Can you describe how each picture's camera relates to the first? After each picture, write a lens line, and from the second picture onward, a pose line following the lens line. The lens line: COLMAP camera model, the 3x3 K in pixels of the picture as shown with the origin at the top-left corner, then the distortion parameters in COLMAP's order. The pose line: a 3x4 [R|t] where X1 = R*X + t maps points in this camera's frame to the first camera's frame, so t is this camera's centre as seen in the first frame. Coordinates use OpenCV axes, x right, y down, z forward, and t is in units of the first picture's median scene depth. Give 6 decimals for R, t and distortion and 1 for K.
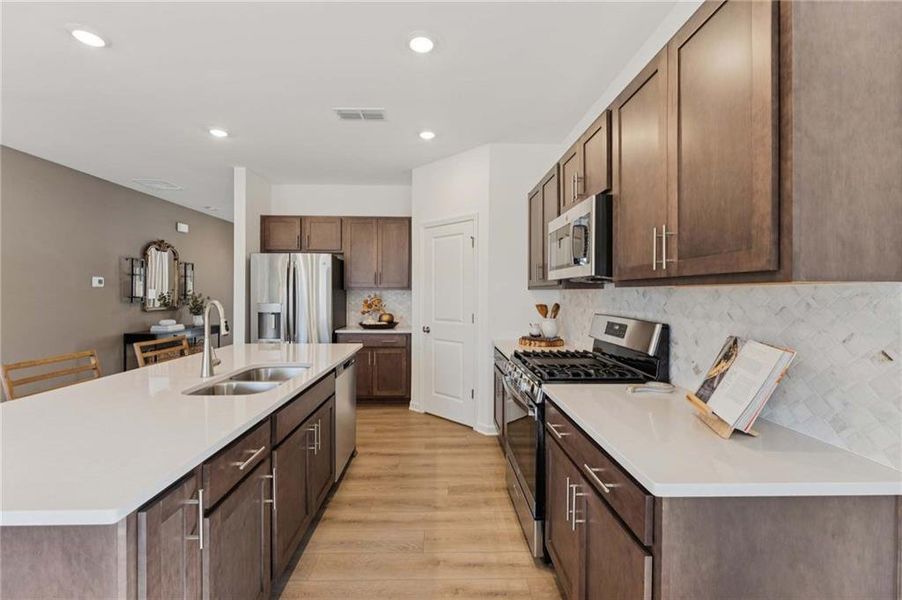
lens RADIAL K [[380.8, 0, 448.3], [0, 380.8, 294.4], [0, 0, 1]] dist [0.000148, 0.000000]
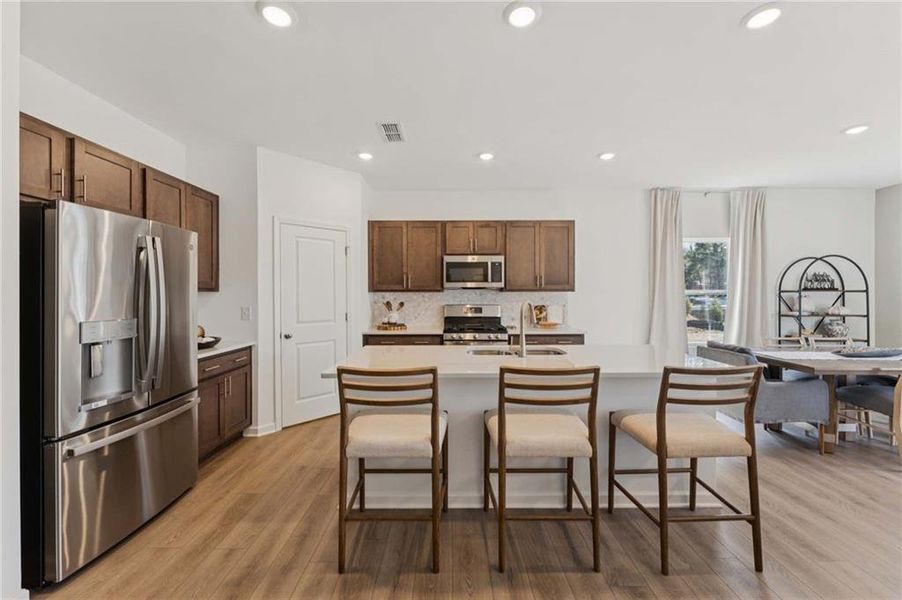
lens RADIAL K [[359.7, 0, 453.2], [0, 359.7, 294.2], [0, 0, 1]] dist [-0.000115, -0.000043]
pose [[0.021415, -0.010034, 0.999720, -0.808212], [0.006300, 0.999931, 0.009902, -0.011018], [-0.999751, 0.006086, 0.021476, 0.518628]]
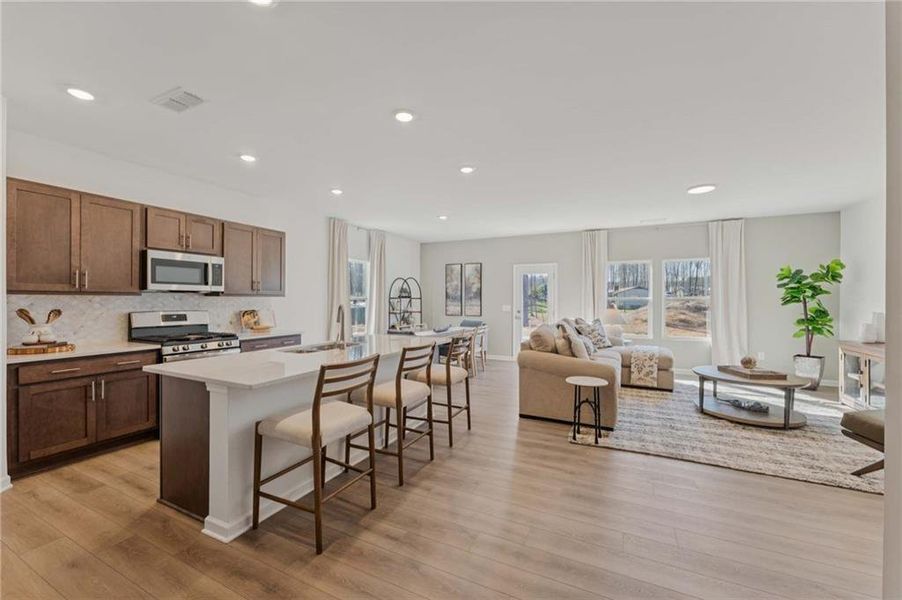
lens RADIAL K [[353.6, 0, 448.0], [0, 353.6, 302.2], [0, 0, 1]] dist [0.000128, 0.000007]
pose [[-0.884649, -0.018127, 0.465905, -0.752510], [-0.012311, 0.999804, 0.015524, -0.013069], [-0.466095, 0.007998, -0.884699, 0.925434]]
